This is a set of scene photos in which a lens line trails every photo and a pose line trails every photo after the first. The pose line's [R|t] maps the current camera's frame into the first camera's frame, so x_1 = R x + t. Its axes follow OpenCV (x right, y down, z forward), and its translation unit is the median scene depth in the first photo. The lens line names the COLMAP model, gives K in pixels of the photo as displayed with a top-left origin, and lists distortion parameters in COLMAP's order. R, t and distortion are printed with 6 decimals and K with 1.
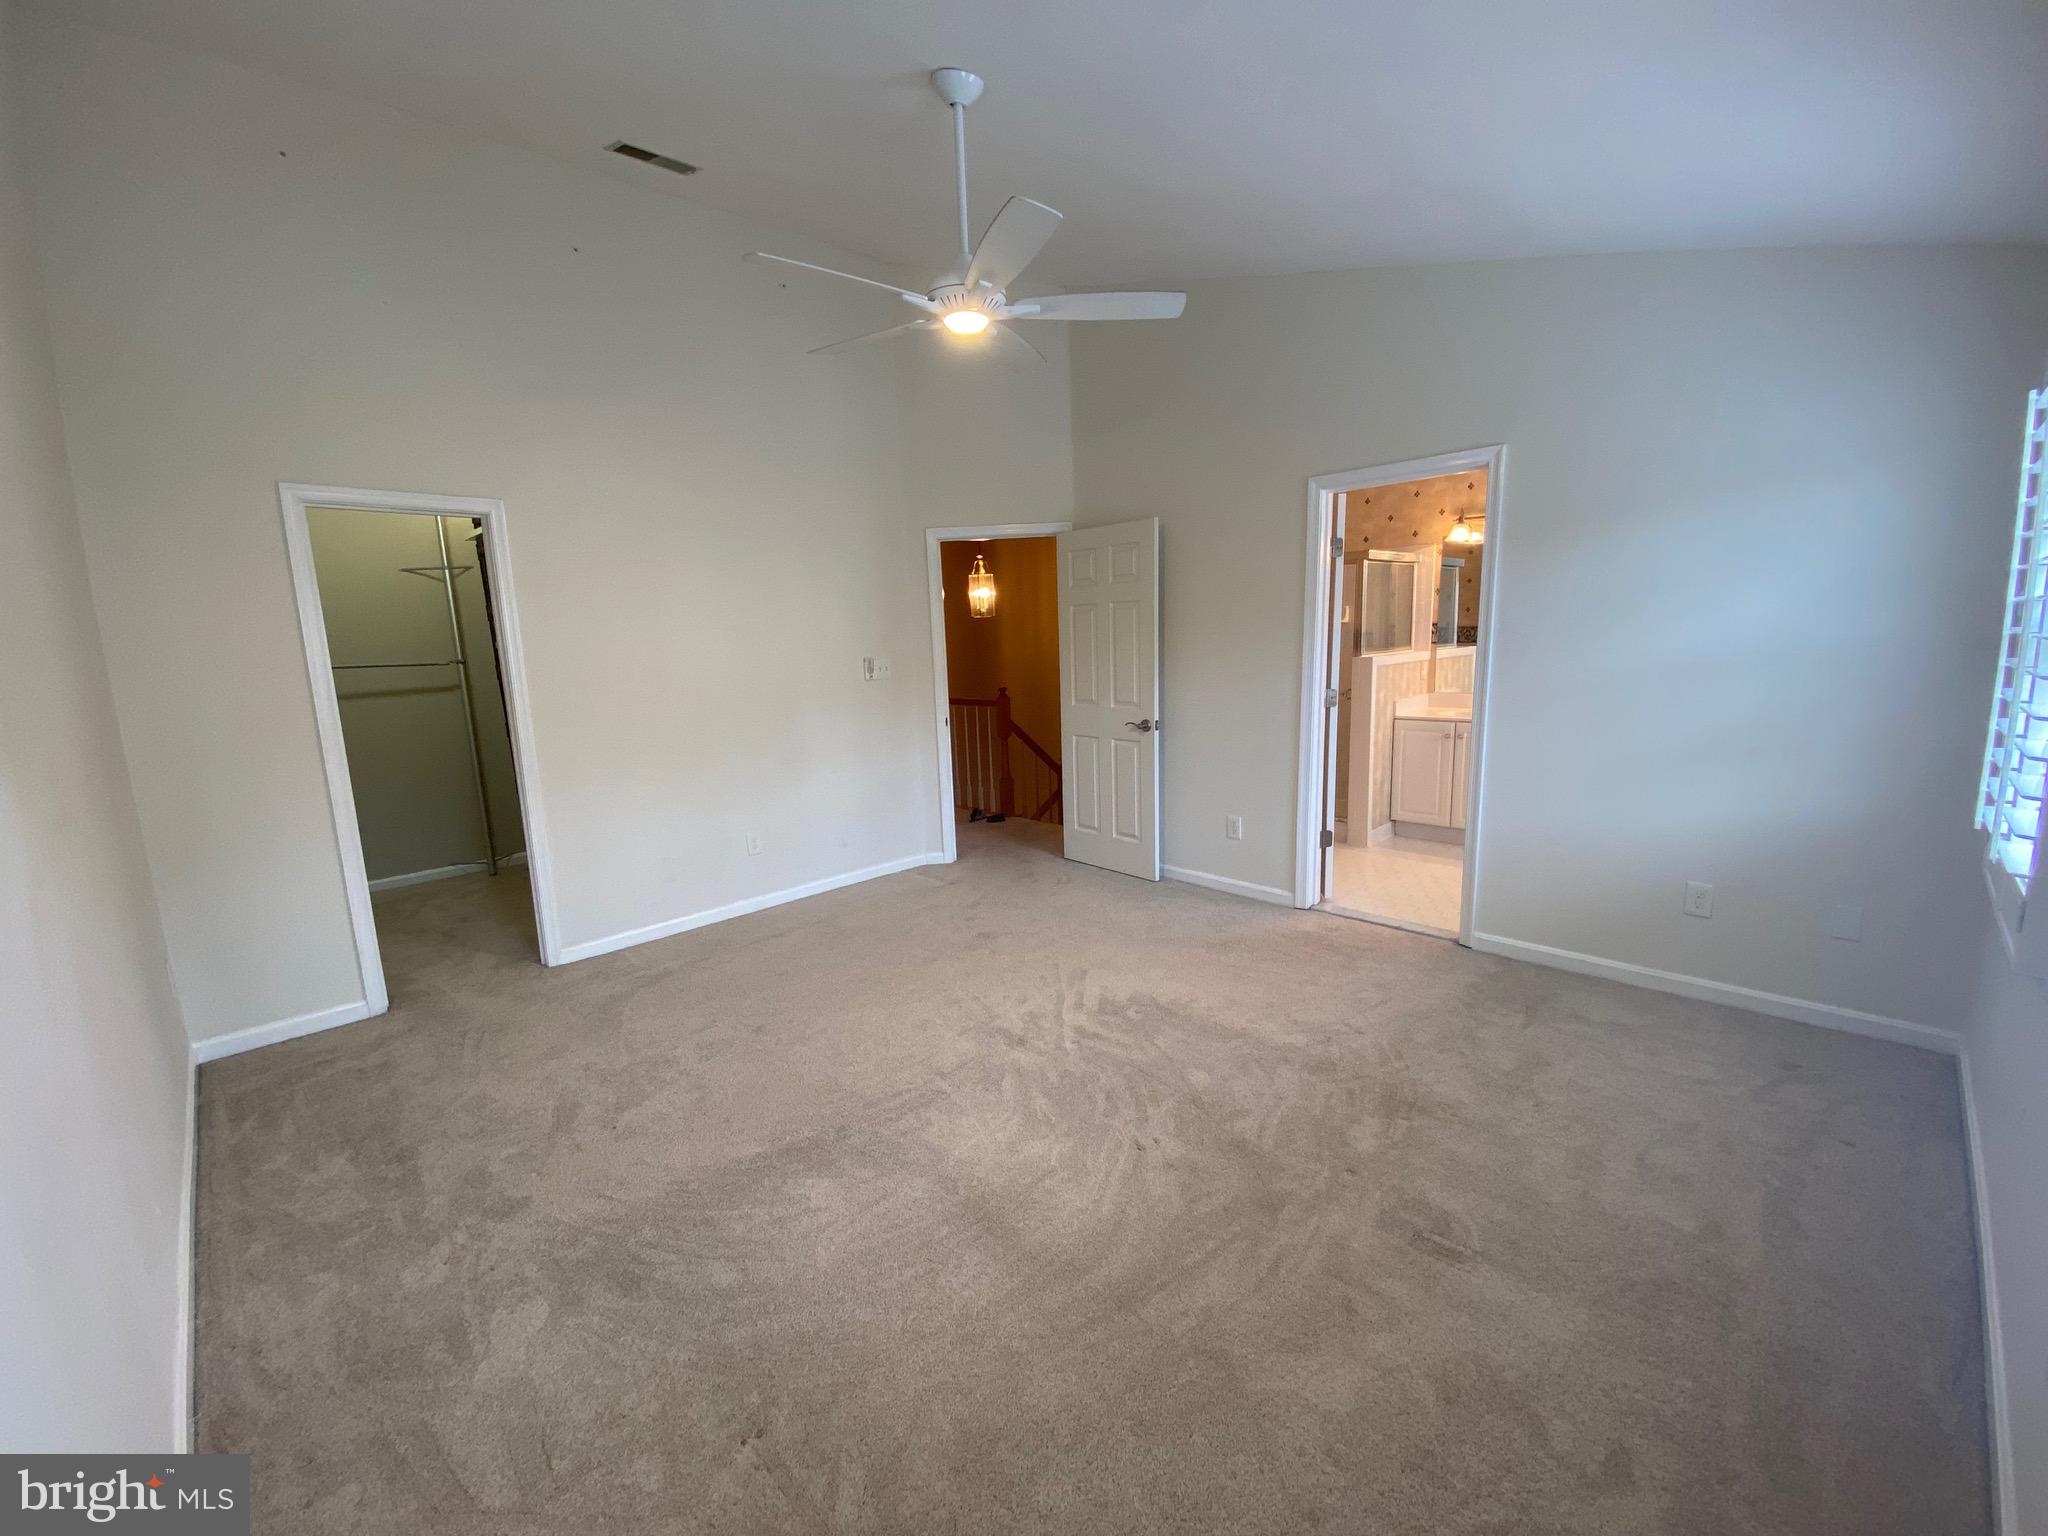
lens RADIAL K [[838.5, 0, 1030.6], [0, 838.5, 775.8], [0, 0, 1]] dist [0.029625, -0.000141]
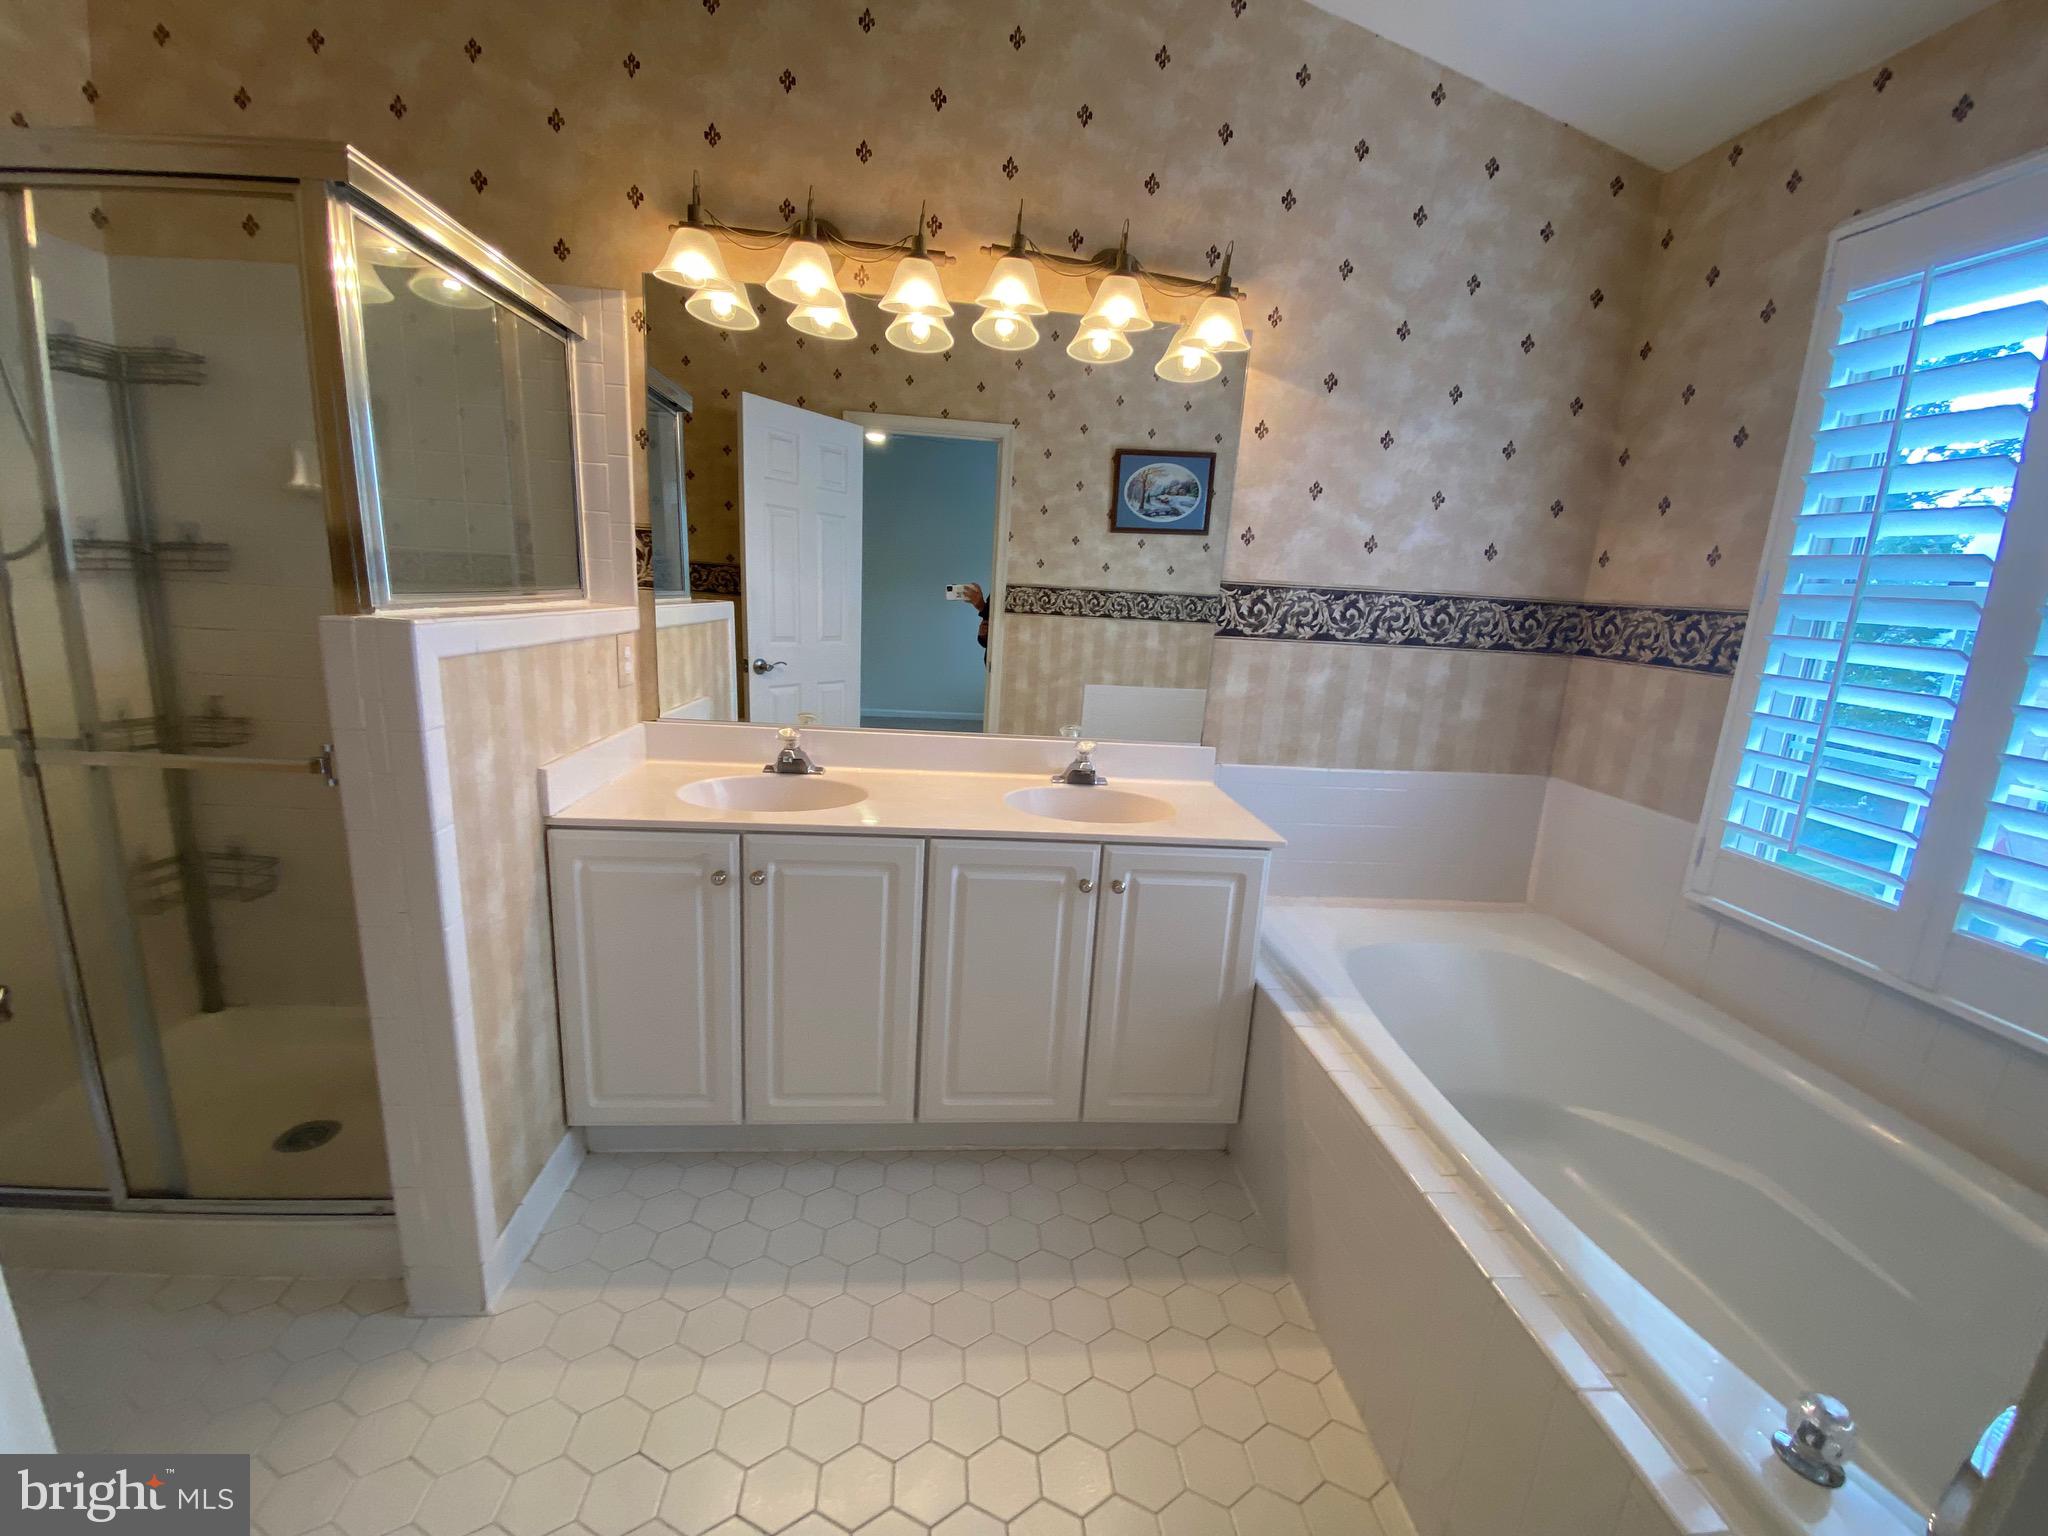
lens RADIAL K [[796.0, 0, 1018.2], [0, 796.0, 760.1], [0, 0, 1]] dist [-0.013236, -0.000108]
pose [[0.626813, -0.093535, 0.773535, 0.316990], [0.058394, 0.995616, 0.073071, -0.101425], [-0.776979, -0.000632, 0.629527, 0.682535]]
